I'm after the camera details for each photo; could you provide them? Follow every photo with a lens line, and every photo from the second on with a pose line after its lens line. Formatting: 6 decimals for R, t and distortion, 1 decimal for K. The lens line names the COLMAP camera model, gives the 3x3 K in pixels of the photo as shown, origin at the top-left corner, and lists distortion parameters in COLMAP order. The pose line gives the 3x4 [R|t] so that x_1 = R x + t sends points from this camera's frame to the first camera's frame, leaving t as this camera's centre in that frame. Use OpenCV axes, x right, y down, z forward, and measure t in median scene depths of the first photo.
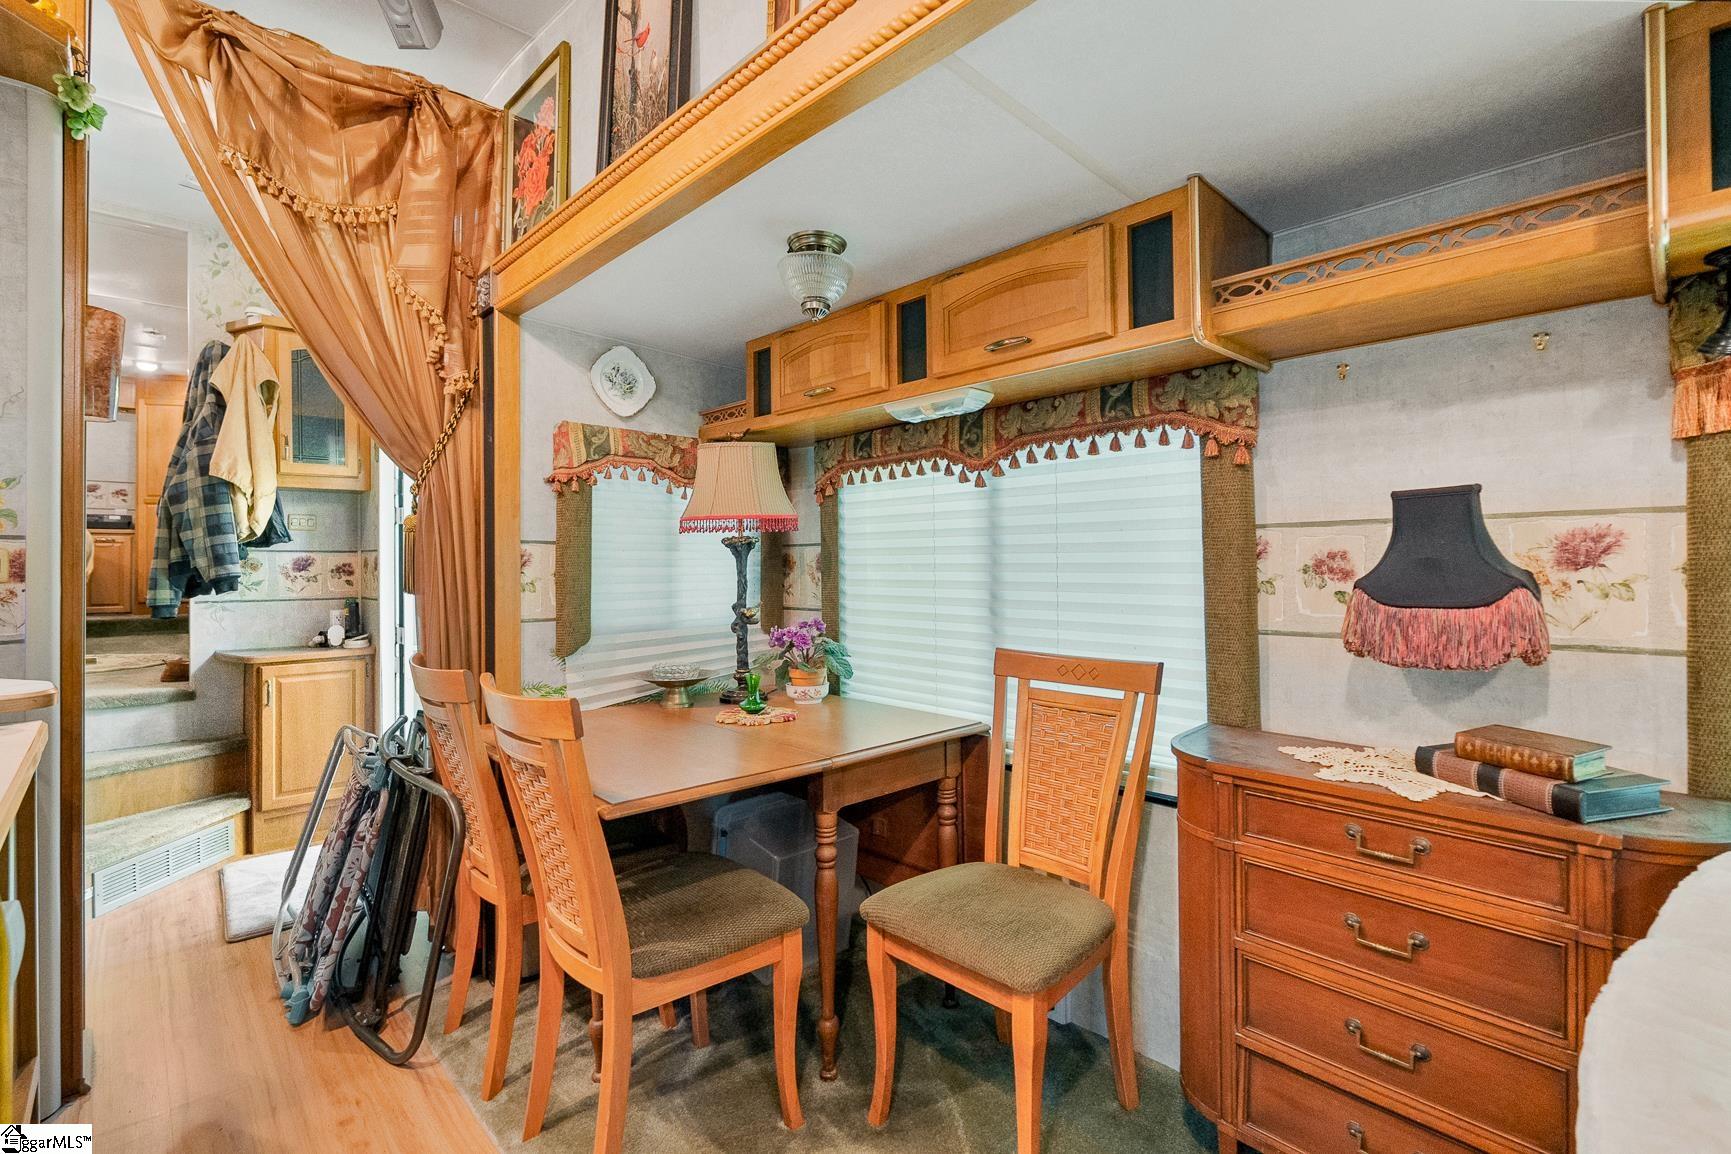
lens RADIAL K [[783.3, 0, 871.7], [0, 783.3, 559.8], [0, 0, 1]] dist [-0.012289, 0.003615]
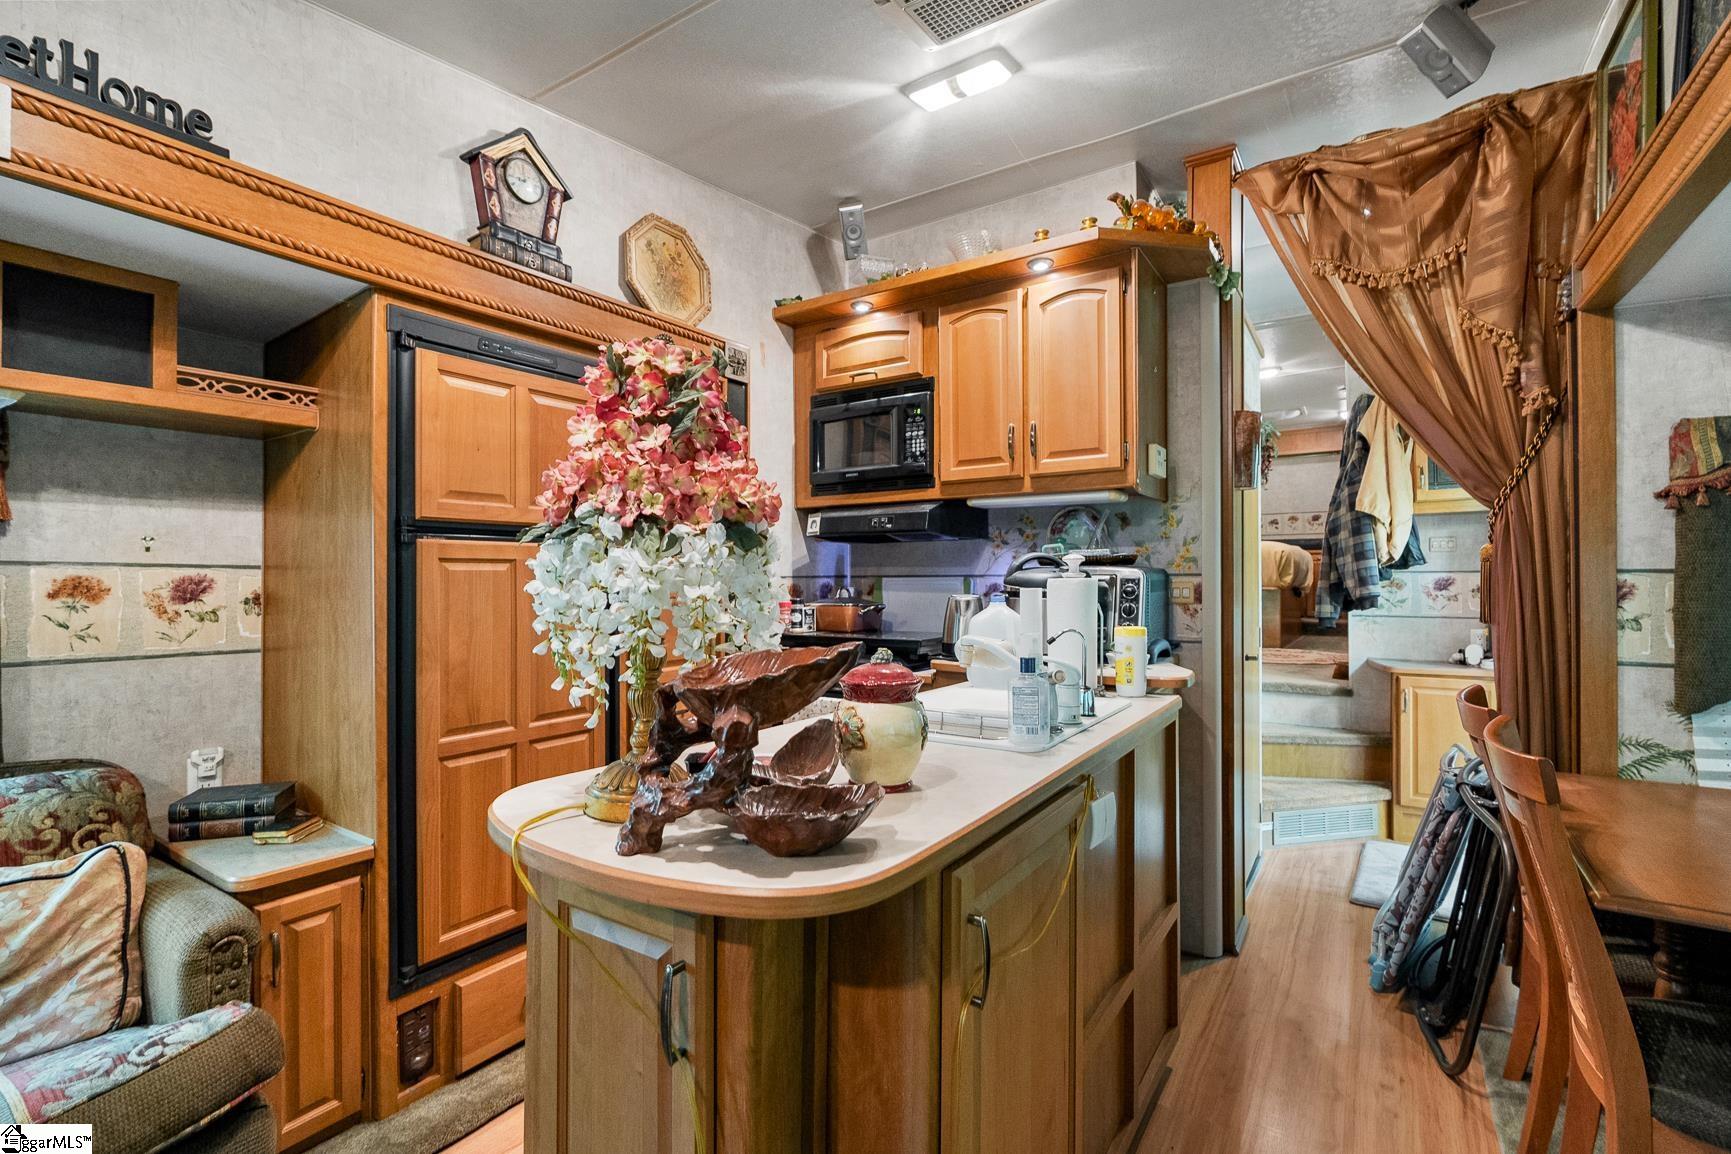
lens RADIAL K [[783.3, 0, 868.5], [0, 783.3, 574.3], [0, 0, 1]] dist [-0.012289, 0.003615]
pose [[0.221439, 0.001490, -0.975173, 0.145141], [0.010213, 0.999940, 0.003848, -0.022513], [0.975121, -0.010812, 0.221411, 0.007488]]
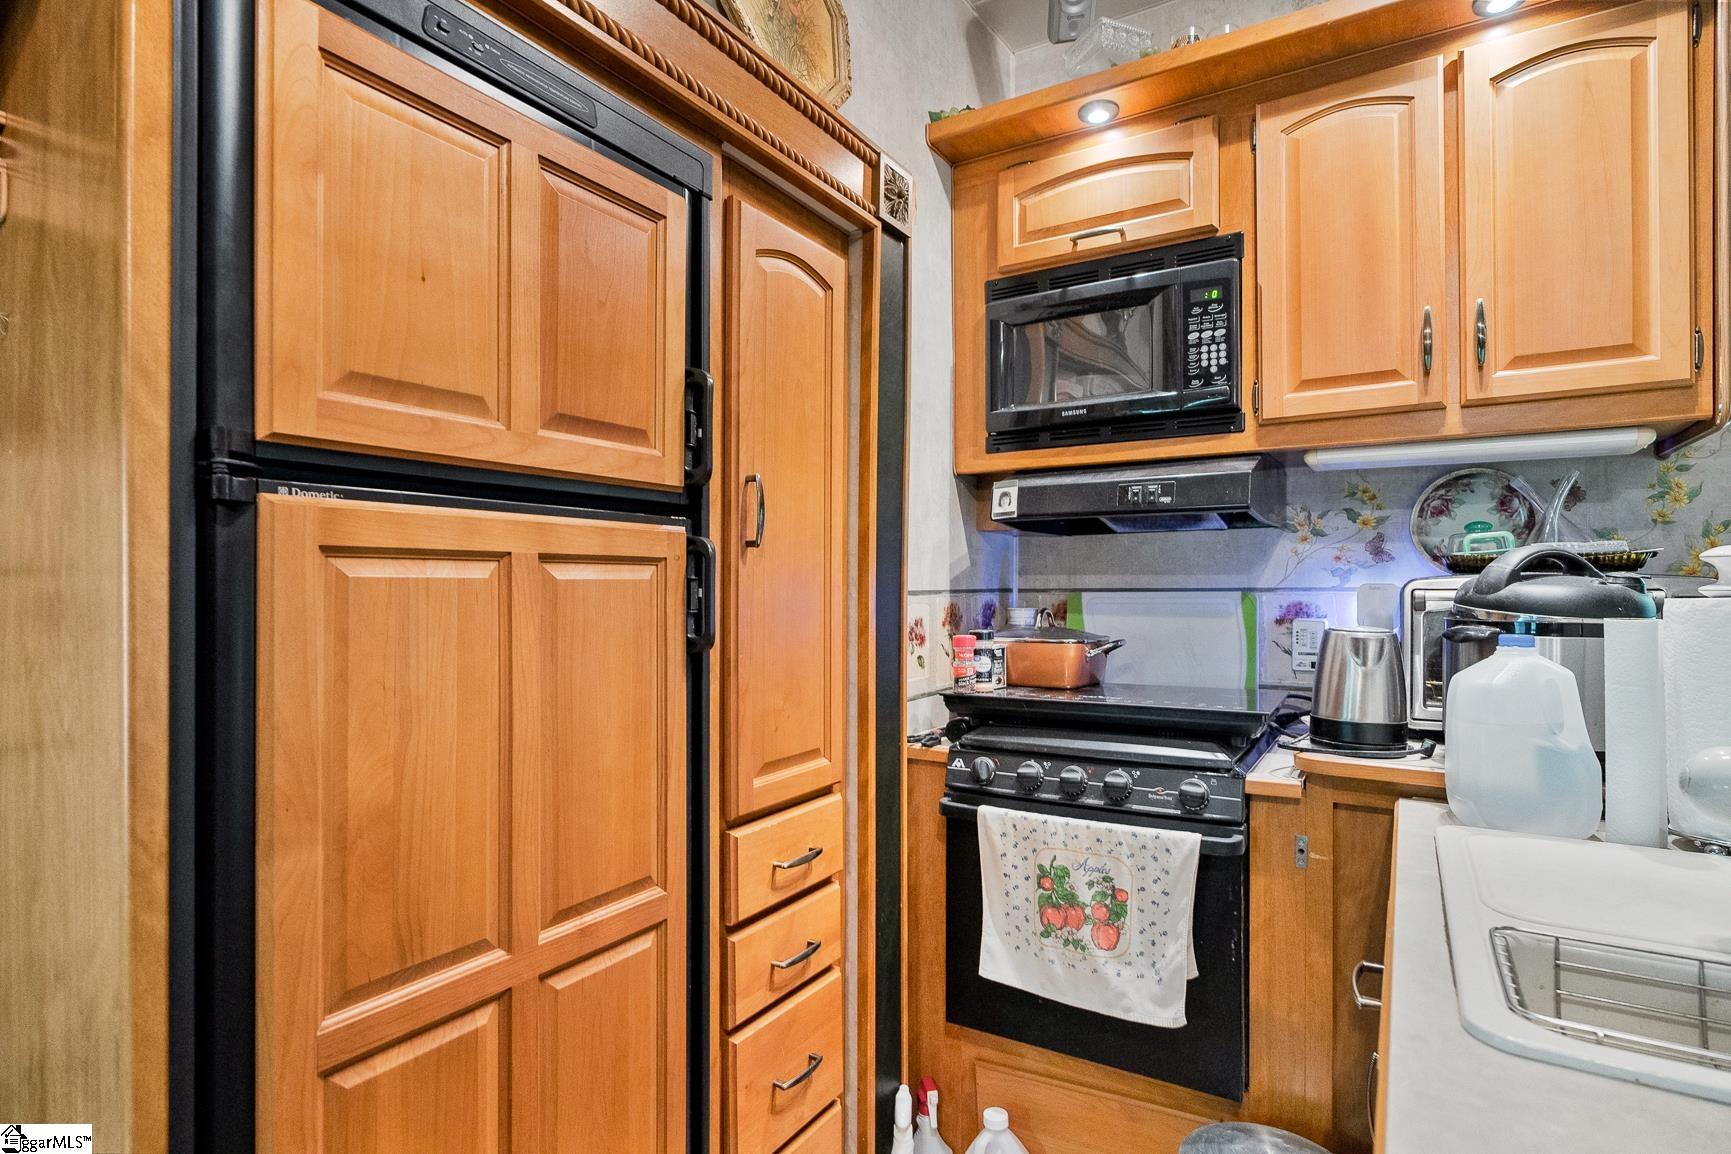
lens RADIAL K [[880.0, 0, 864.6], [0, 880.0, 582.5], [0, 0, 1]] dist [-0.008564, 0.002280]
pose [[0.253979, -0.000844, -0.967209, -0.220187], [0.008931, 0.999959, 0.001472, -0.024329], [0.967168, -0.009012, 0.253976, -0.091632]]
